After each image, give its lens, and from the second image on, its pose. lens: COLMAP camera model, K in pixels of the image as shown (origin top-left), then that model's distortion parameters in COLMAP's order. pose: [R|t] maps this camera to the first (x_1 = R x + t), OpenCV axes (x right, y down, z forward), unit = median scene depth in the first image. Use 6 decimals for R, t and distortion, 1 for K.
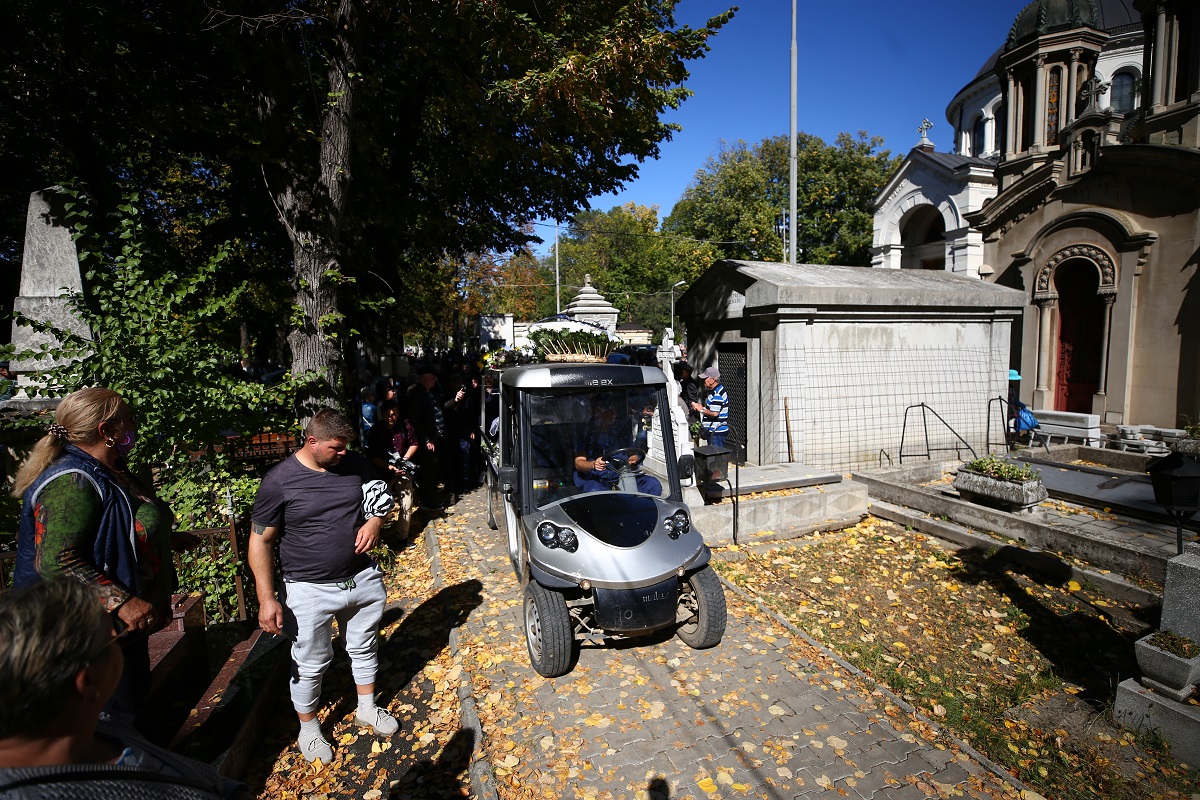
lens RADIAL K [[560.2, 0, 600.6], [0, 560.2, 405.1], [0, 0, 1]] dist [-0.029567, 0.007166]
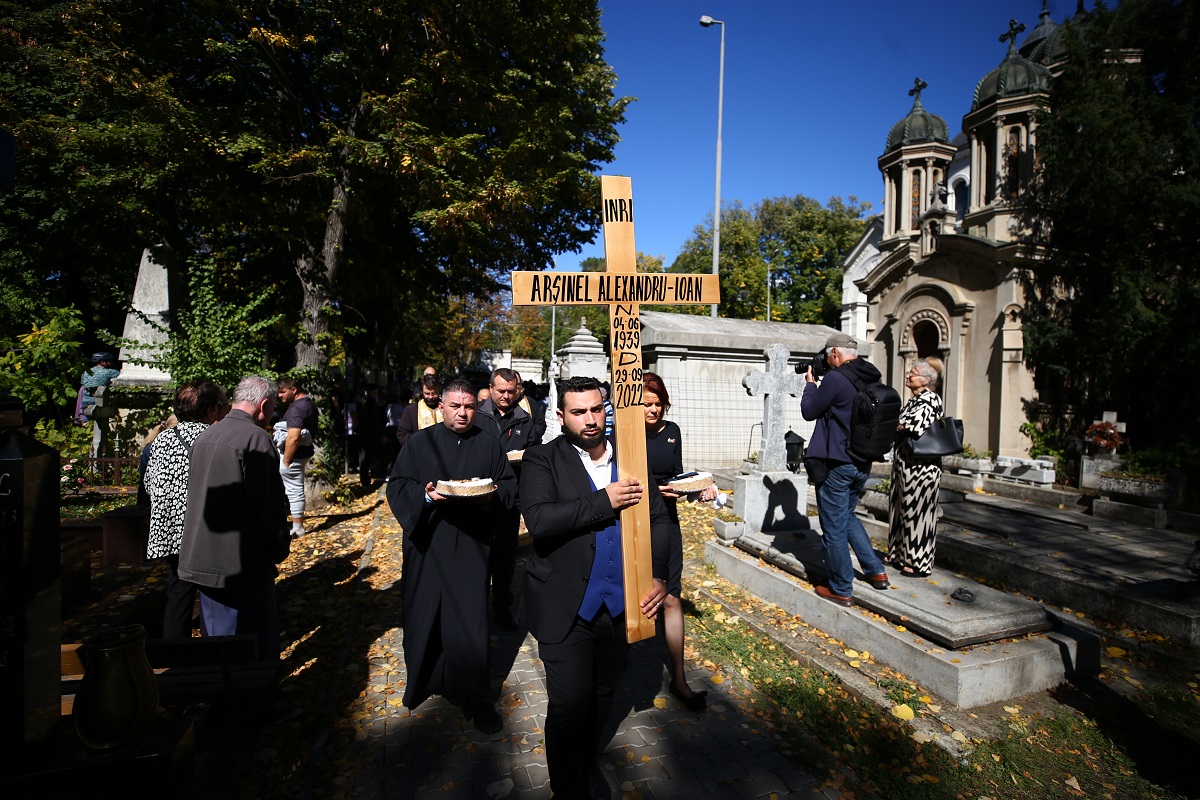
lens RADIAL K [[560.2, 0, 597.0], [0, 560.2, 404.4], [0, 0, 1]] dist [-0.029567, 0.007166]
pose [[0.998381, 0.048590, -0.029575, 0.166519], [-0.050699, 0.995869, -0.075333, 0.056416], [0.025793, 0.076710, 0.996720, -0.260193]]
